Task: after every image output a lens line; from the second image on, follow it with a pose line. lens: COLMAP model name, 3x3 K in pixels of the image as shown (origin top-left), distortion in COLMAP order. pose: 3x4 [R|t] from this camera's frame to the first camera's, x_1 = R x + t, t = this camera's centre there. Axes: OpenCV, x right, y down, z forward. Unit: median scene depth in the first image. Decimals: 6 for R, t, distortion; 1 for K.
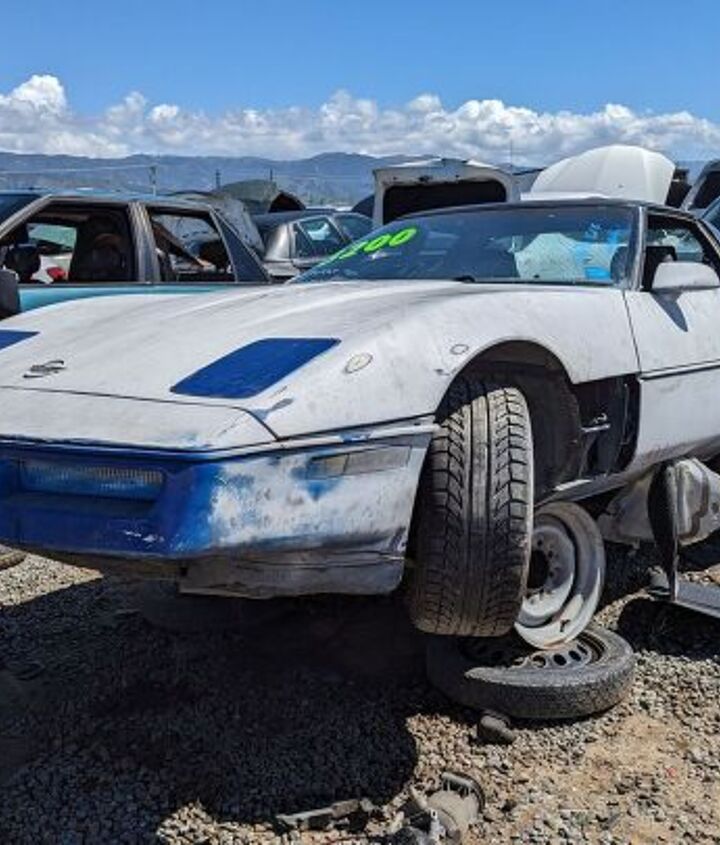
lens RADIAL K [[1072.6, 0, 360.0], [0, 1072.6, 422.5], [0, 0, 1]] dist [0.108528, -0.232294]
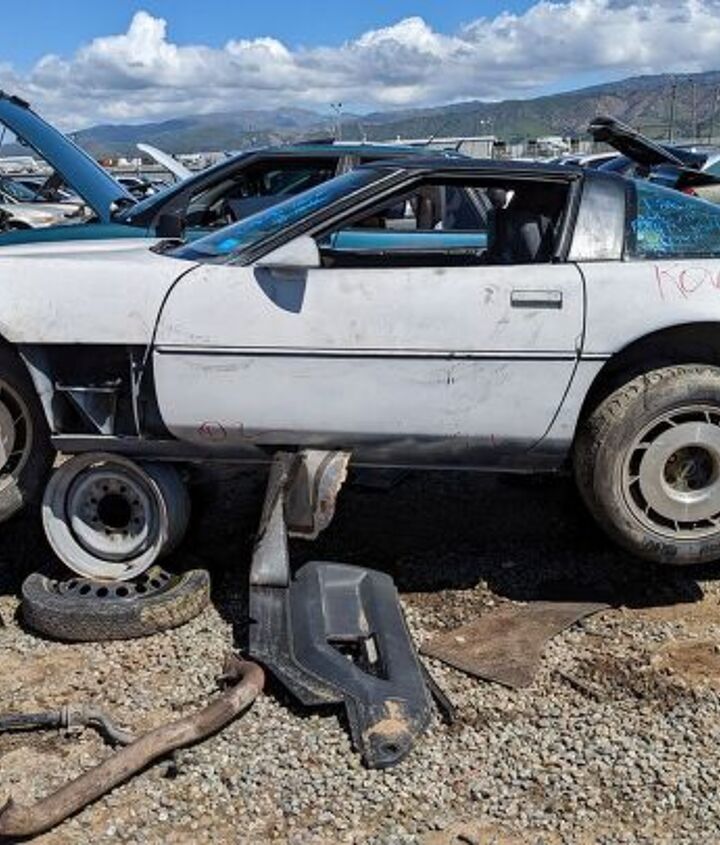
lens RADIAL K [[1072.6, 0, 344.1], [0, 1072.6, 438.6], [0, 0, 1]] dist [0.030318, 0.051002]
pose [[0.635340, 0.190514, -0.748363, 1.265265], [-0.120803, 0.981679, 0.147351, -0.143637], [0.762725, -0.003213, 0.646715, 0.525604]]
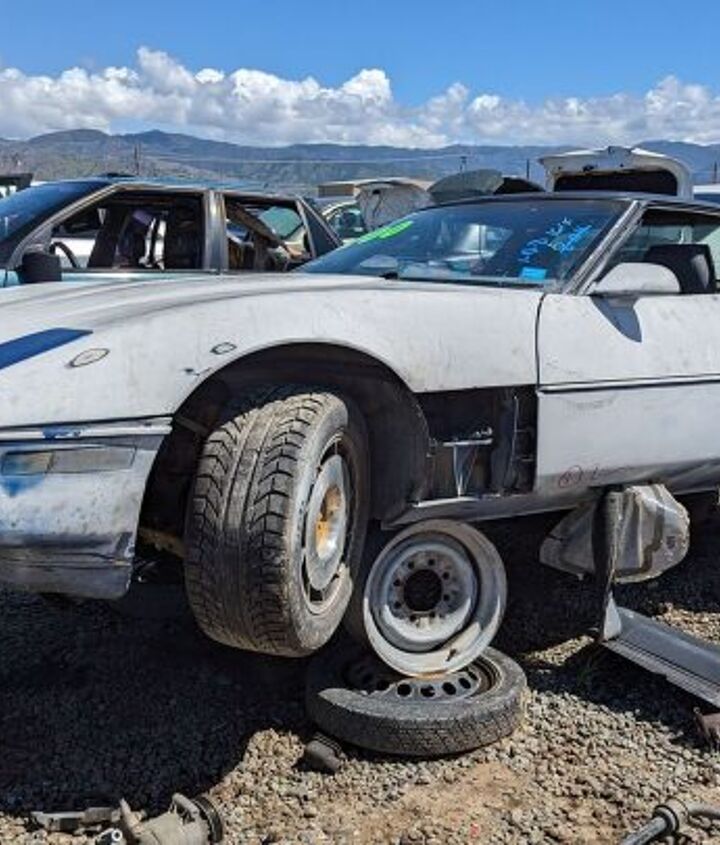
lens RADIAL K [[1072.6, 0, 360.0], [0, 1072.6, 422.5], [0, 0, 1]] dist [0.108528, -0.232294]
pose [[0.964030, 0.063478, -0.258104, 0.383023], [-0.061378, 0.997983, 0.016195, -0.021920], [0.258611, 0.000230, 0.965981, 0.105103]]
